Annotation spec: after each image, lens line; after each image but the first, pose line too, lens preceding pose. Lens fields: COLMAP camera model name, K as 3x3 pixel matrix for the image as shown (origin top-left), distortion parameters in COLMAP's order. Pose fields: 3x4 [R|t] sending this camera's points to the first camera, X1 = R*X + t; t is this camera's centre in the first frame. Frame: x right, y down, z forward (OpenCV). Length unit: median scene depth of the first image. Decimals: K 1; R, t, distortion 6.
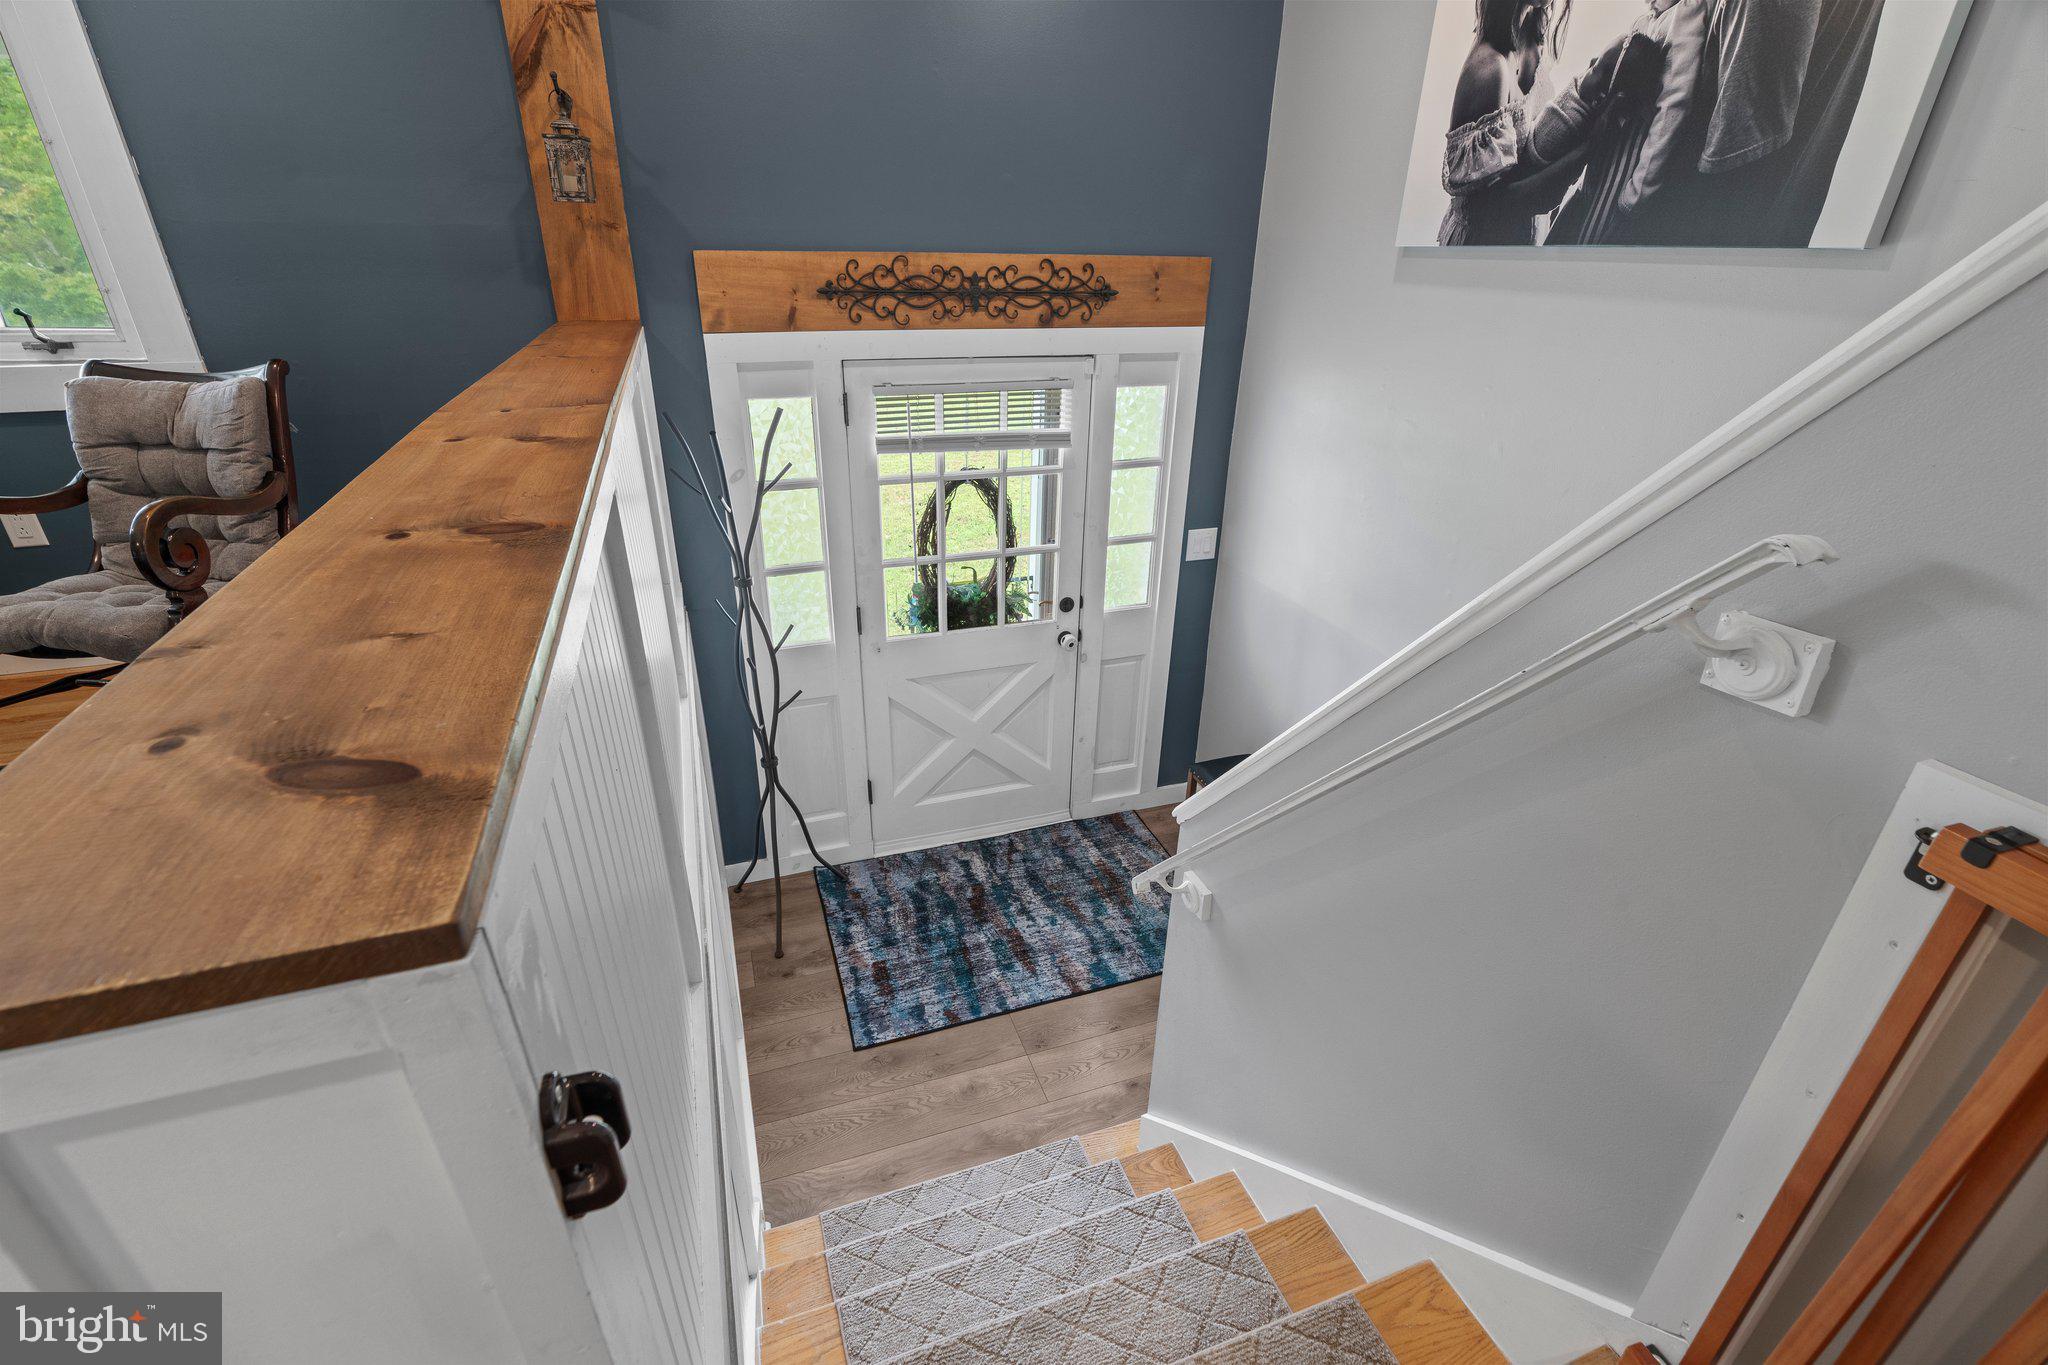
lens RADIAL K [[911.1, 0, 1014.9], [0, 911.1, 694.5], [0, 0, 1]] dist [-0.015039, 0.006182]
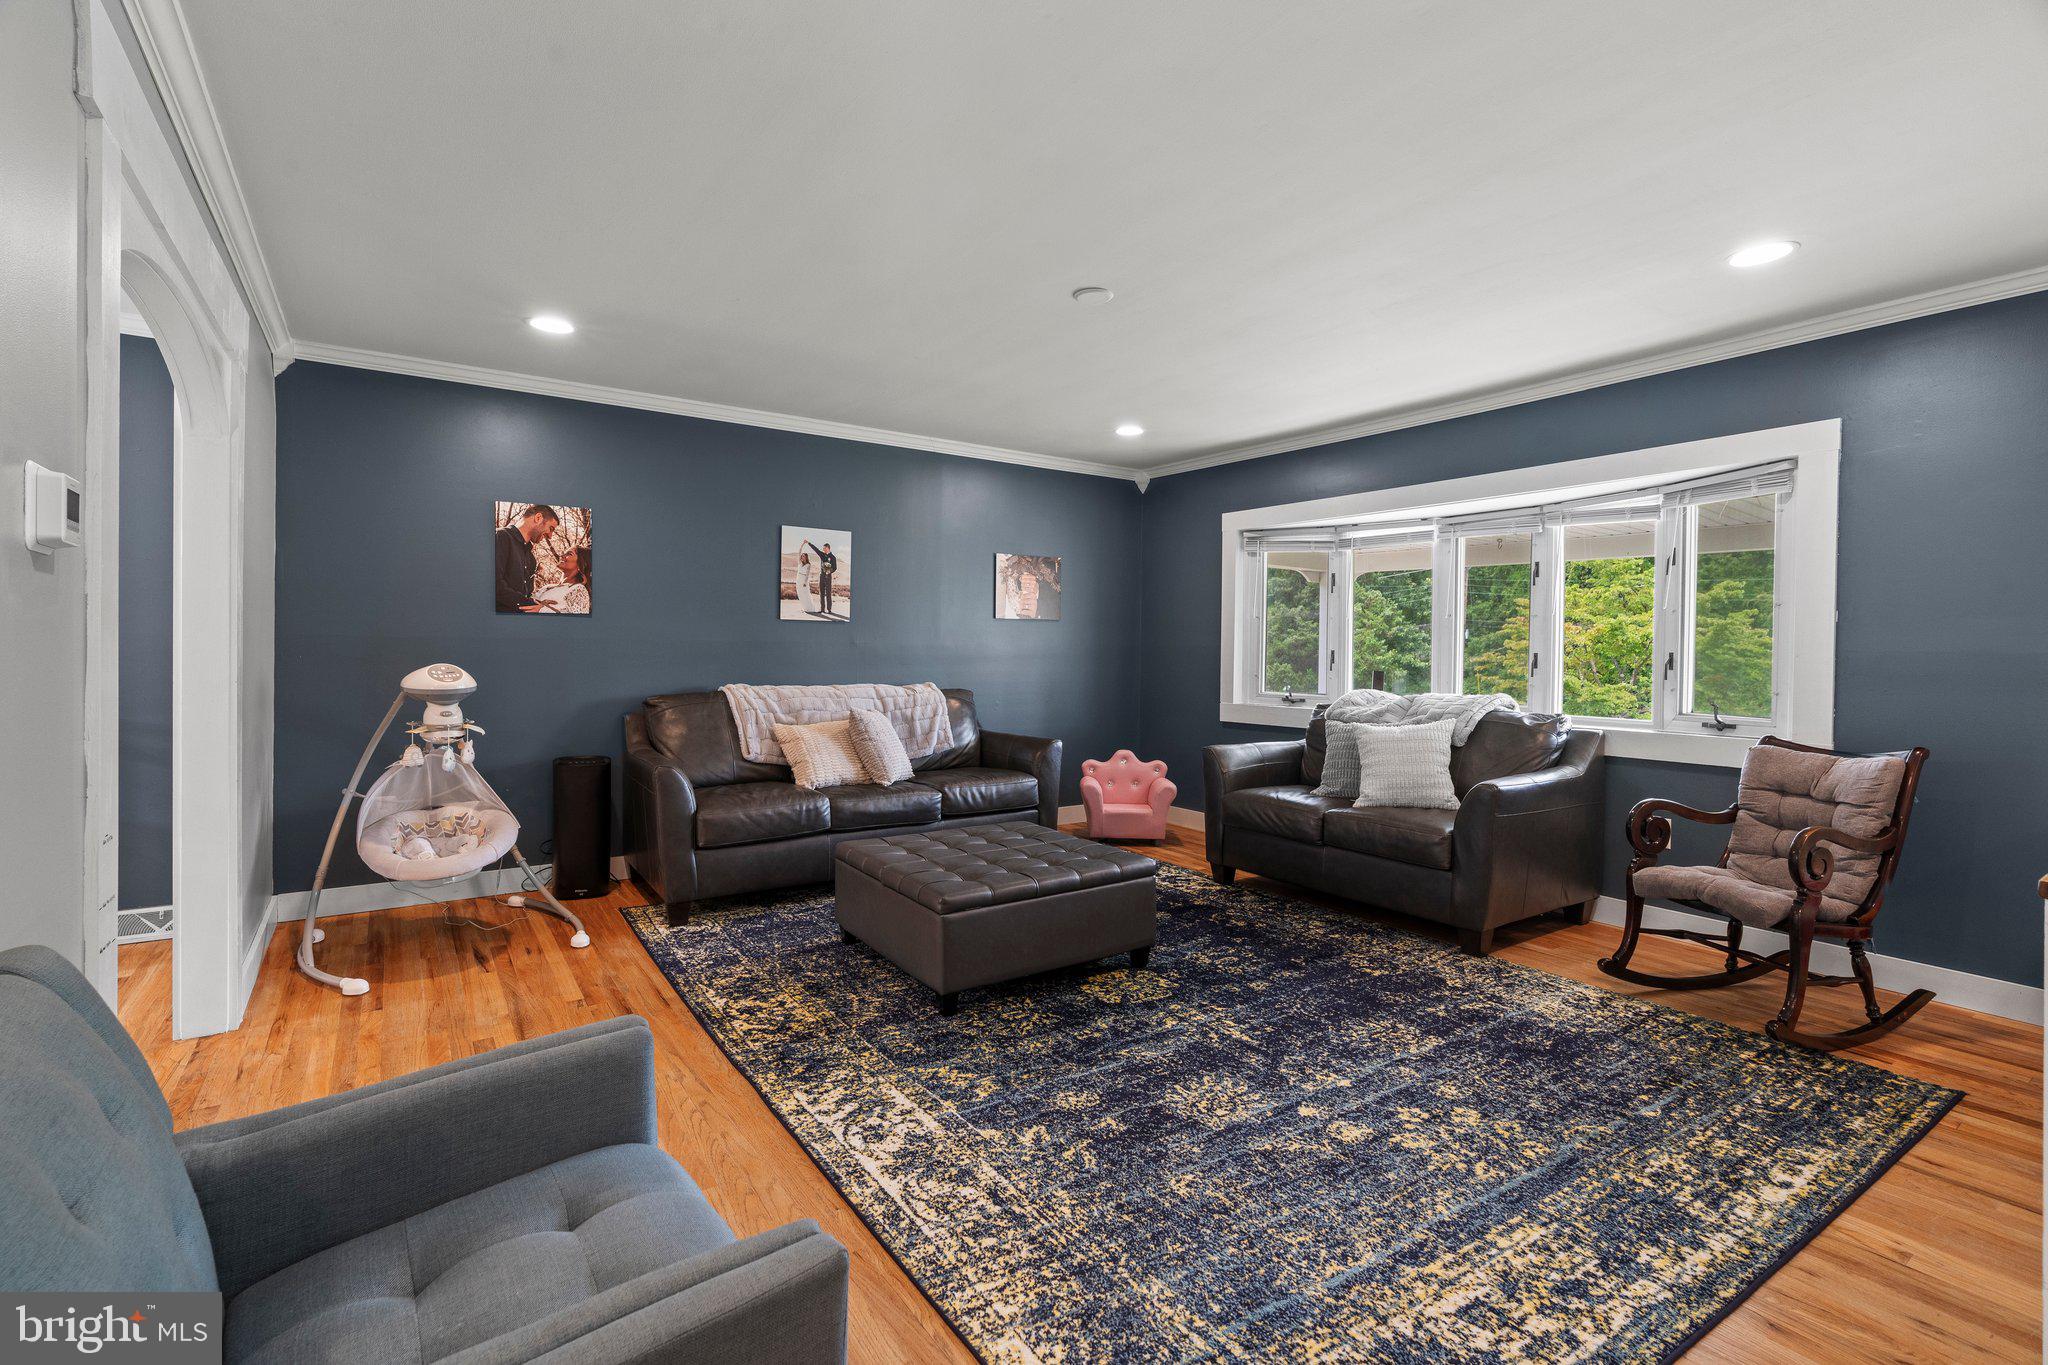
lens RADIAL K [[911.1, 0, 1014.9], [0, 911.1, 694.5], [0, 0, 1]] dist [-0.015039, 0.006182]
pose [[0.263357, 0.040323, -0.963855, 0.075246], [-0.436906, 0.895770, -0.081903, 0.229831], [0.860091, 0.442684, 0.253525, -0.468595]]
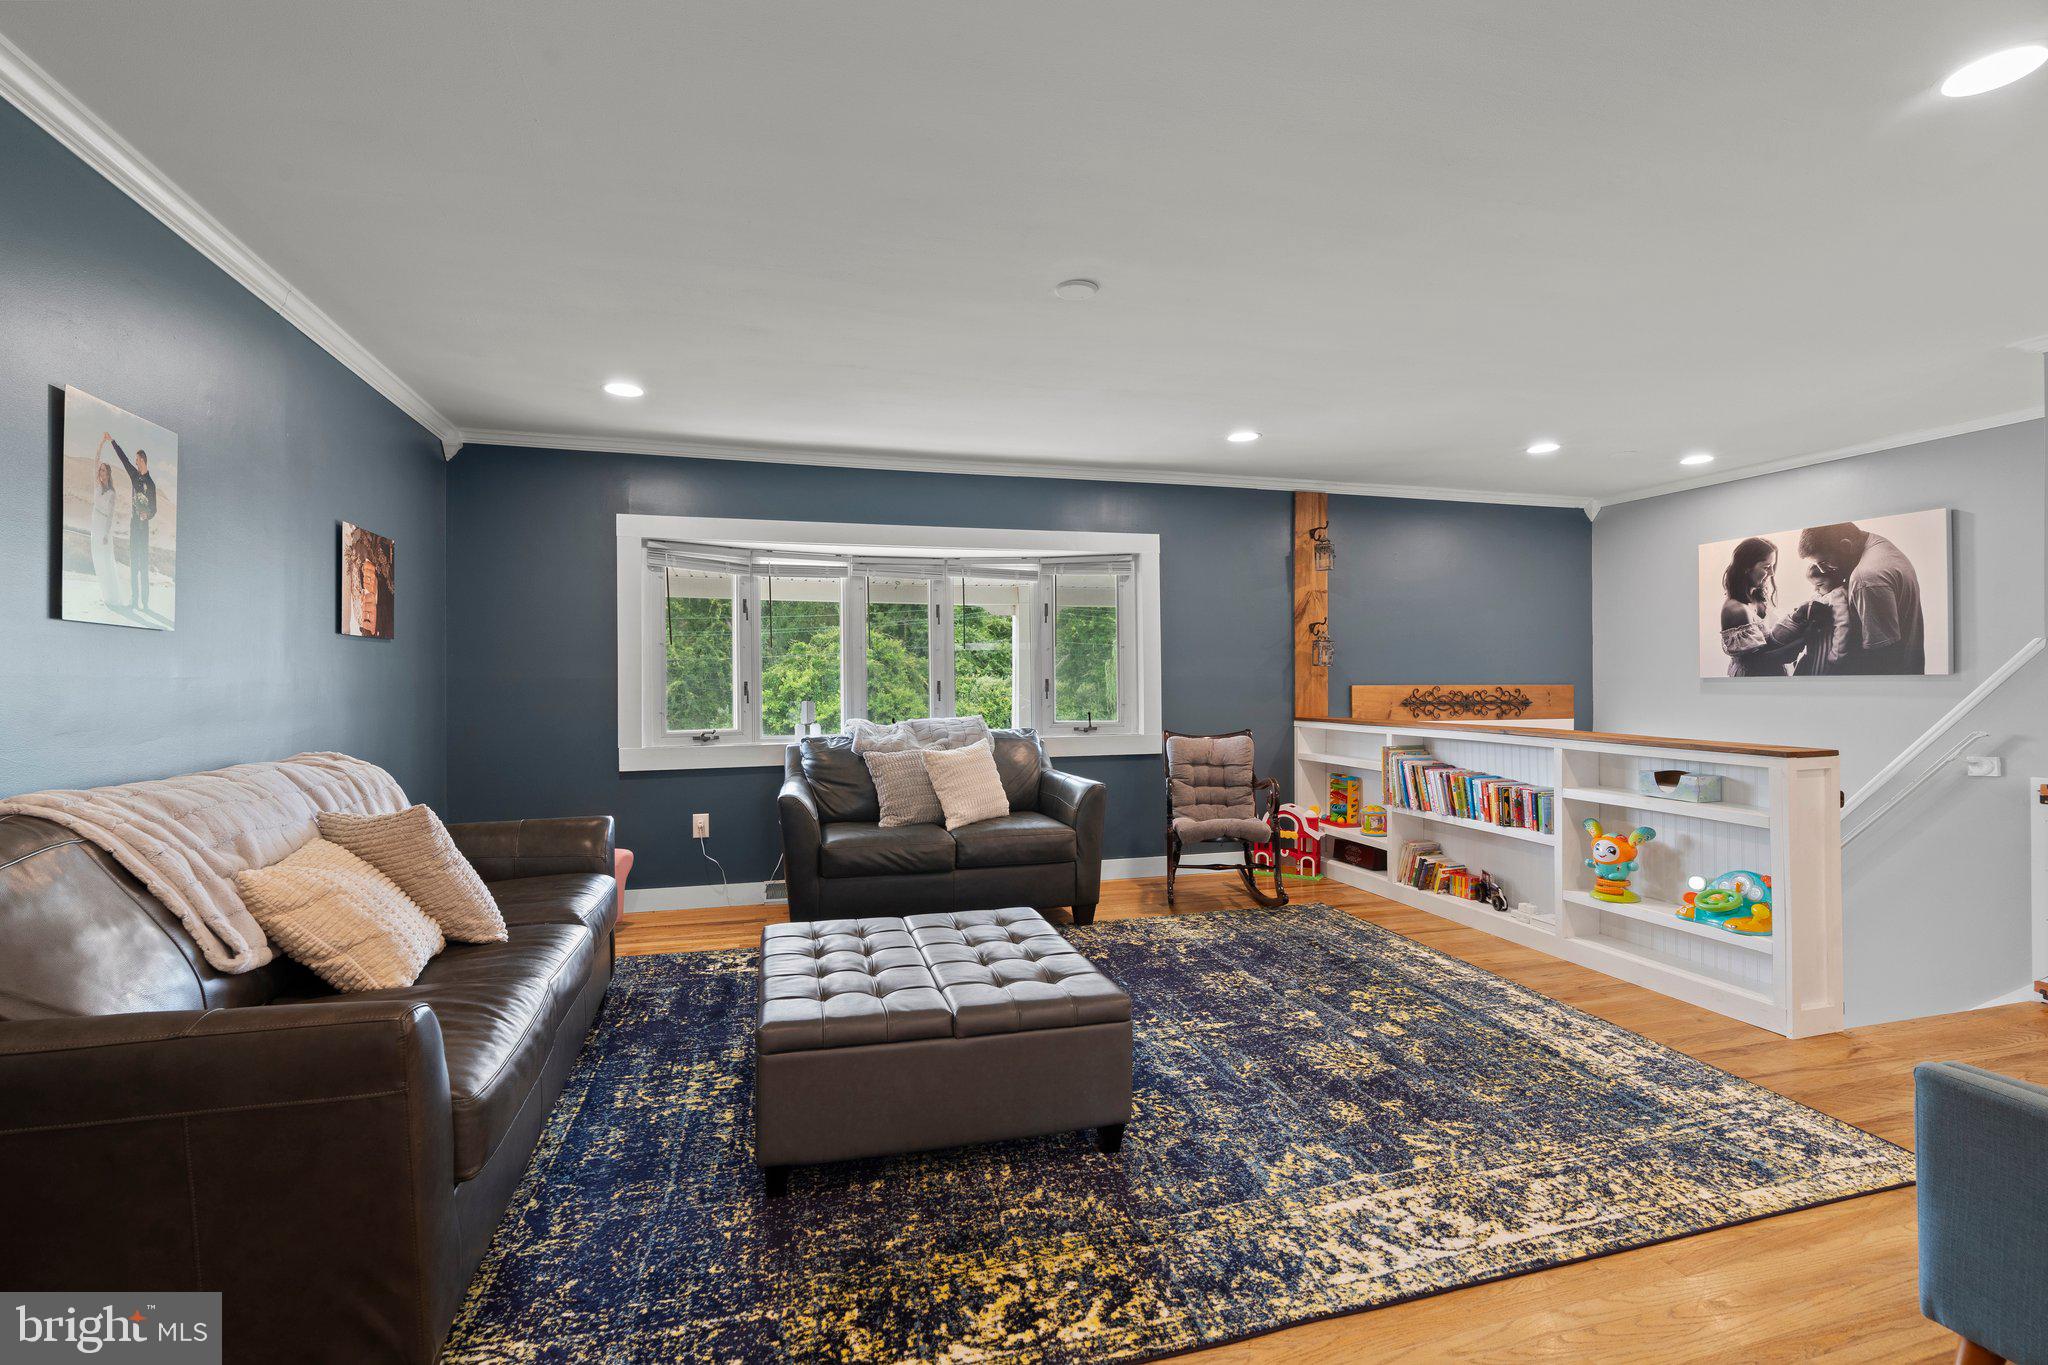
lens RADIAL K [[911.1, 0, 1014.9], [0, 911.1, 694.5], [0, 0, 1]] dist [-0.015039, 0.006182]
pose [[0.997751, -0.017116, -0.064804, -1.221817], [-0.012717, 0.900940, -0.433757, 0.560196], [0.065809, 0.433606, 0.898697, -1.157055]]
